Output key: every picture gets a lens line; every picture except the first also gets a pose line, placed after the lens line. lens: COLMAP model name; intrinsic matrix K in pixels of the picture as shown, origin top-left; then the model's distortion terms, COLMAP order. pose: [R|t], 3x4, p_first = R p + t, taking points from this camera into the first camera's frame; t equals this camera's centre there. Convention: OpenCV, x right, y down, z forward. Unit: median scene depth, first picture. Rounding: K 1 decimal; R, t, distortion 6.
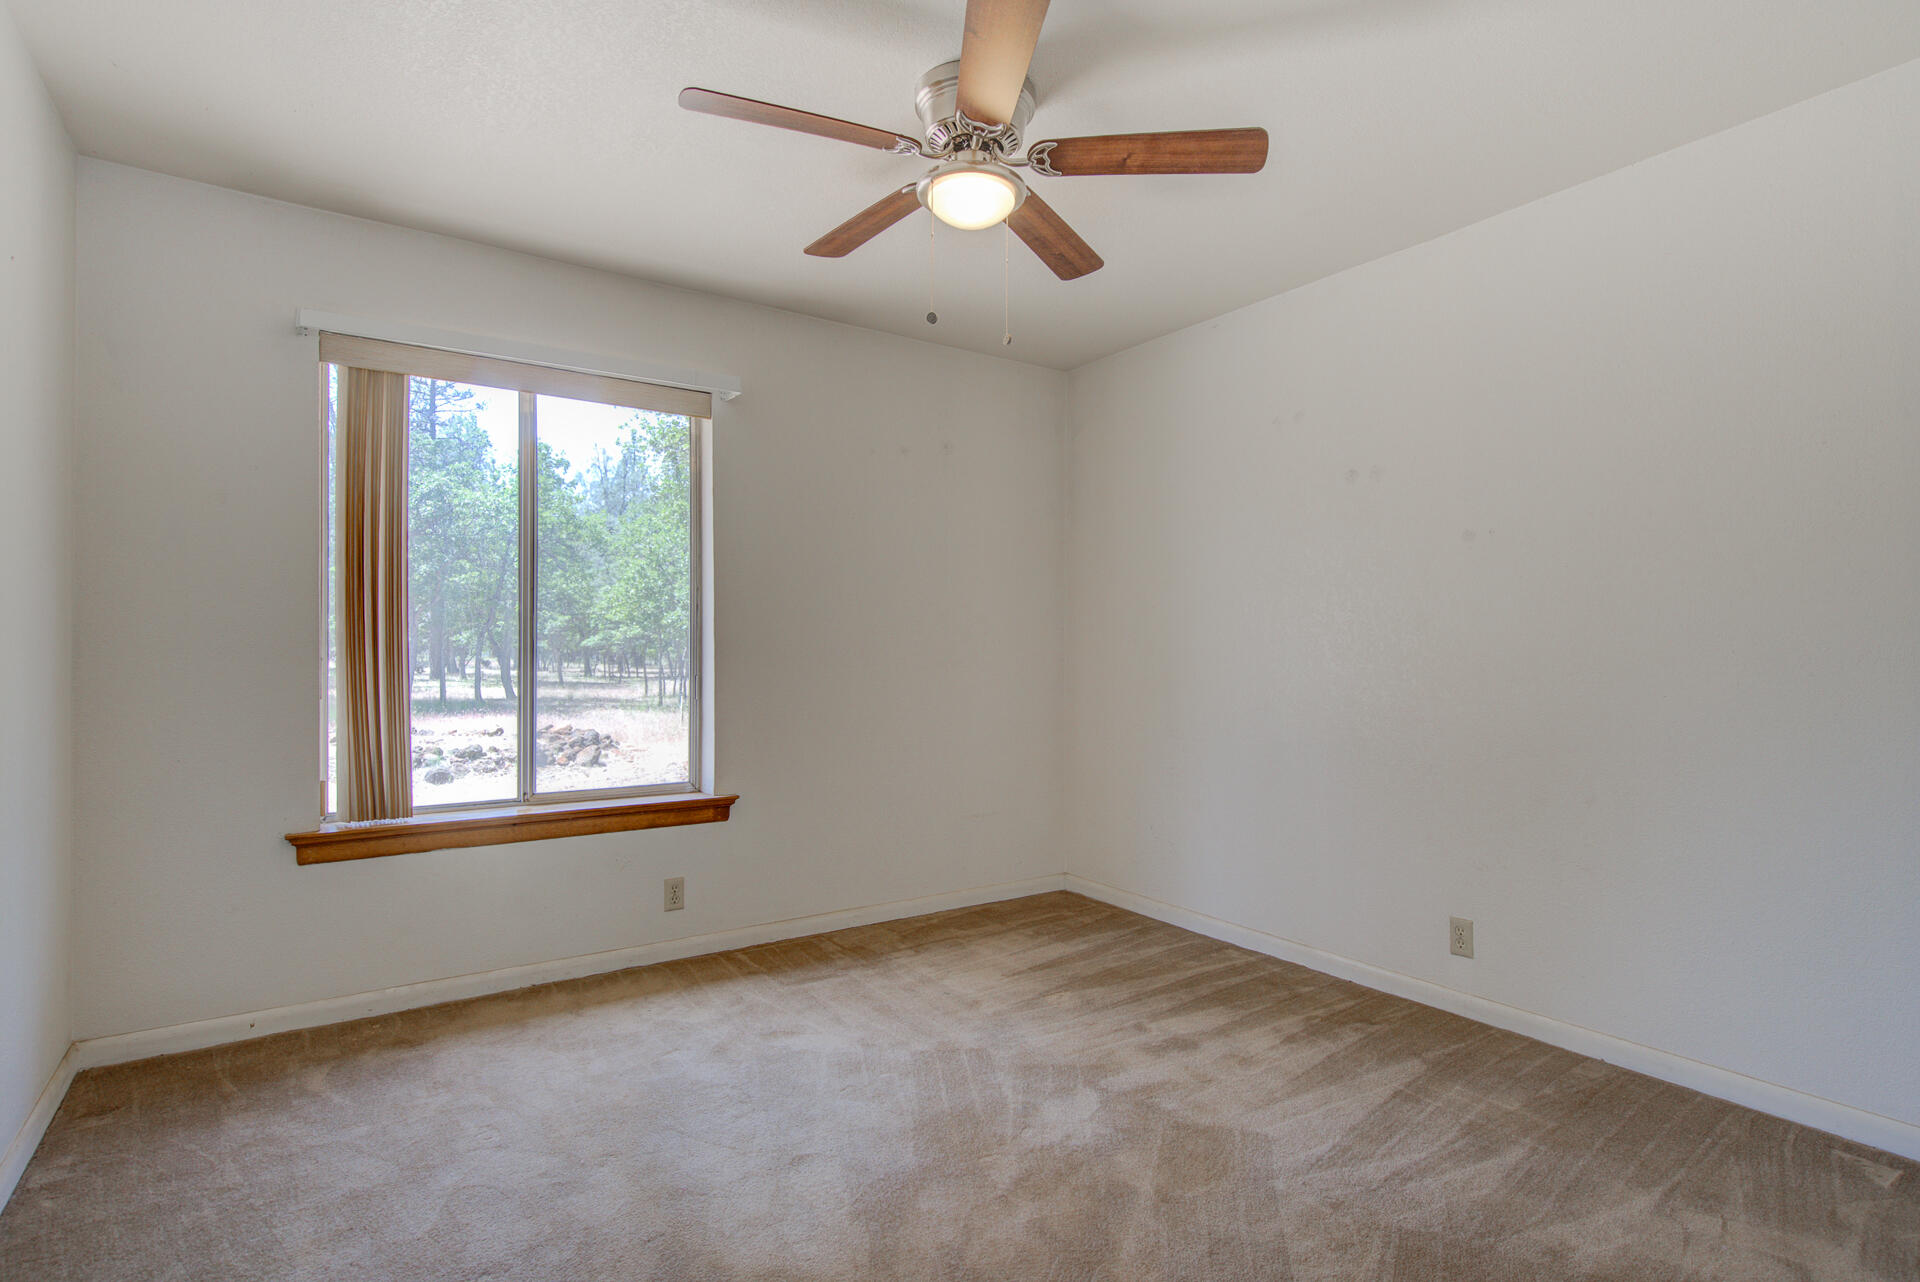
lens RADIAL K [[906.1, 0, 948.8], [0, 906.1, 641.1], [0, 0, 1]] dist [0.003679, -0.001194]
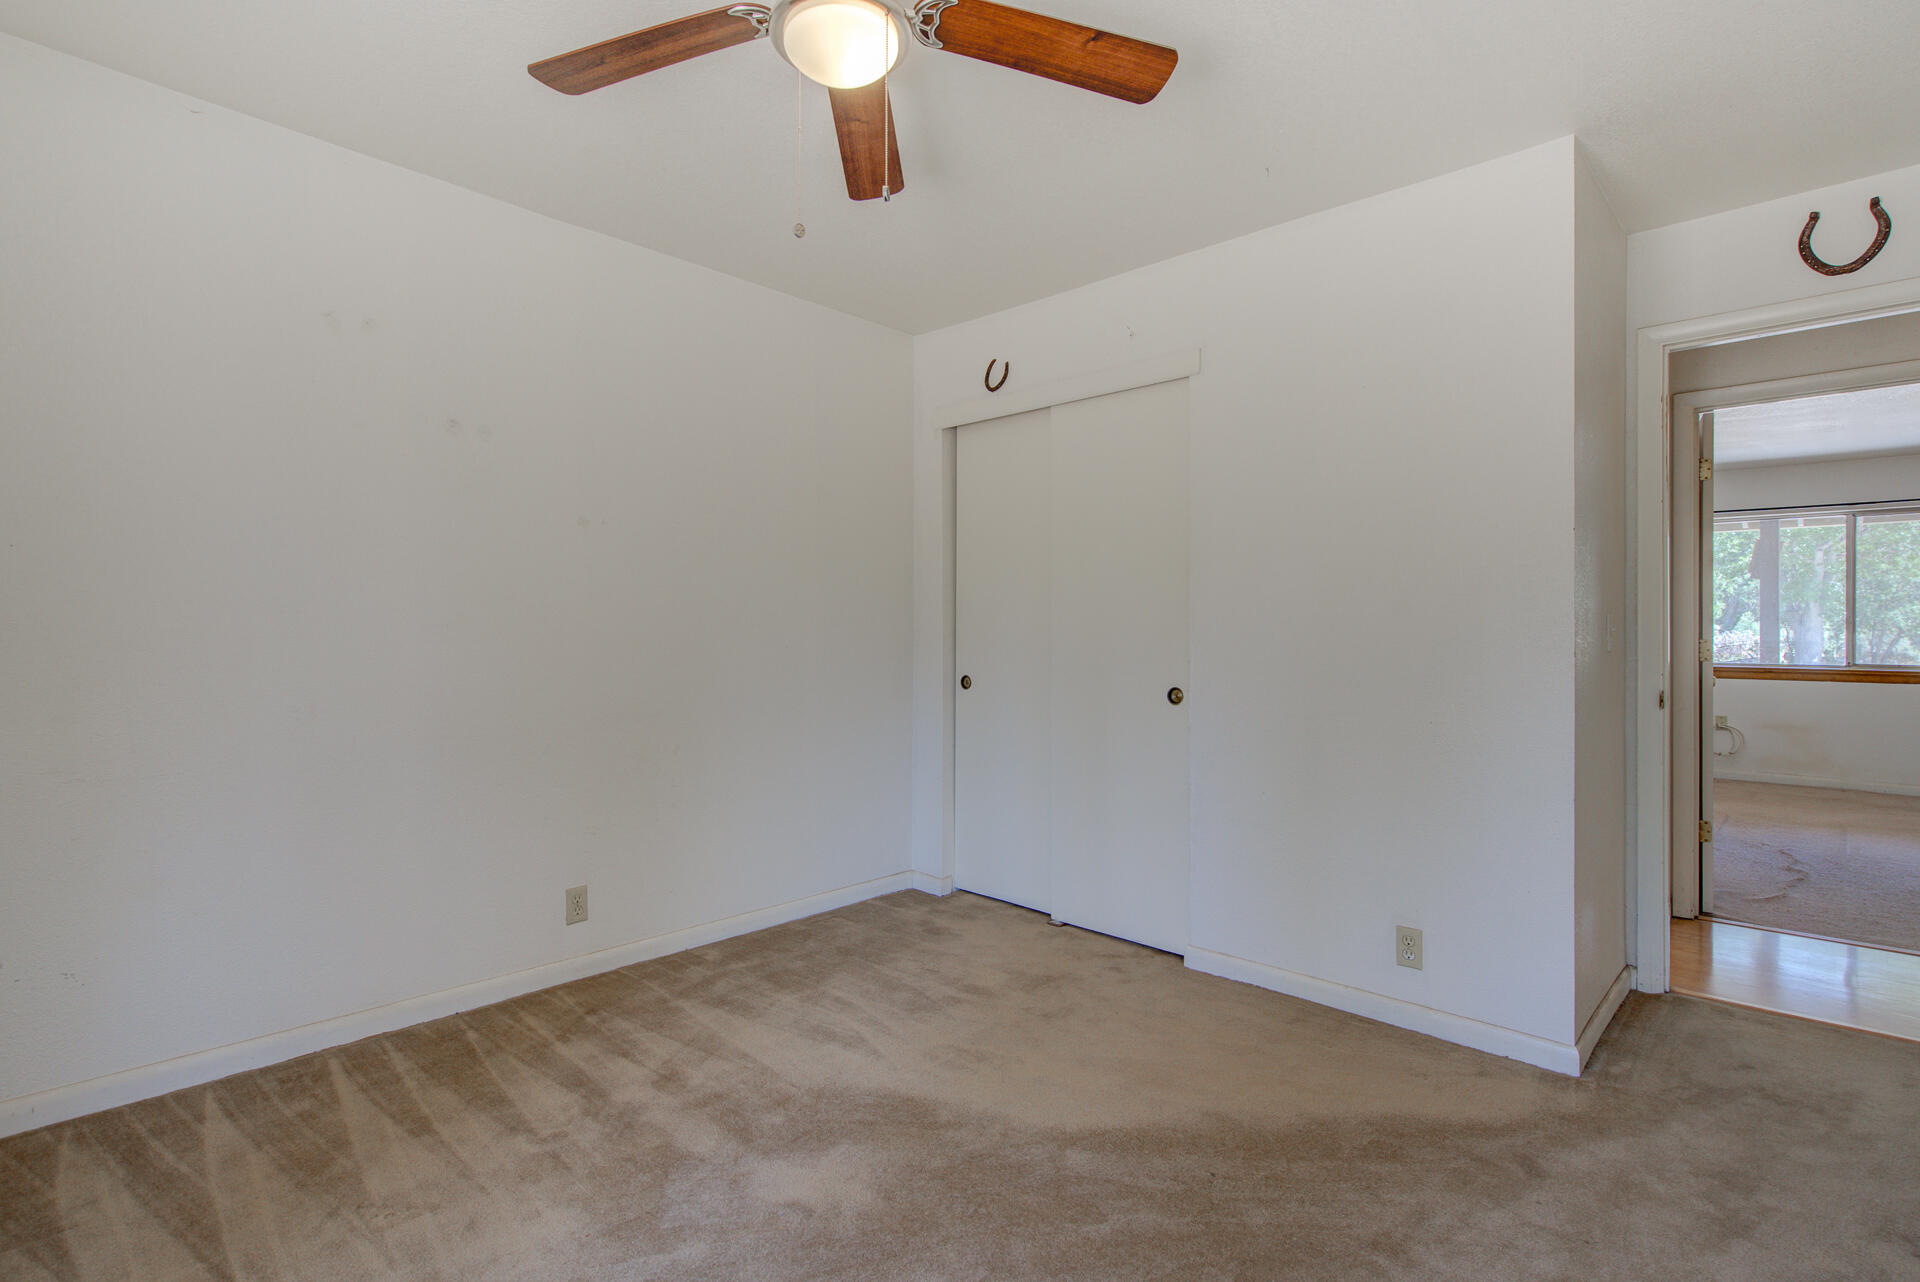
lens RADIAL K [[906.1, 0, 961.2], [0, 906.1, 633.4], [0, 0, 1]] dist [0.003679, -0.001194]
pose [[-0.188892, -0.002229, 0.981995, -0.544836], [-0.017345, 0.999849, -0.001067, 0.006748], [-0.981845, -0.017234, -0.188903, 0.767484]]
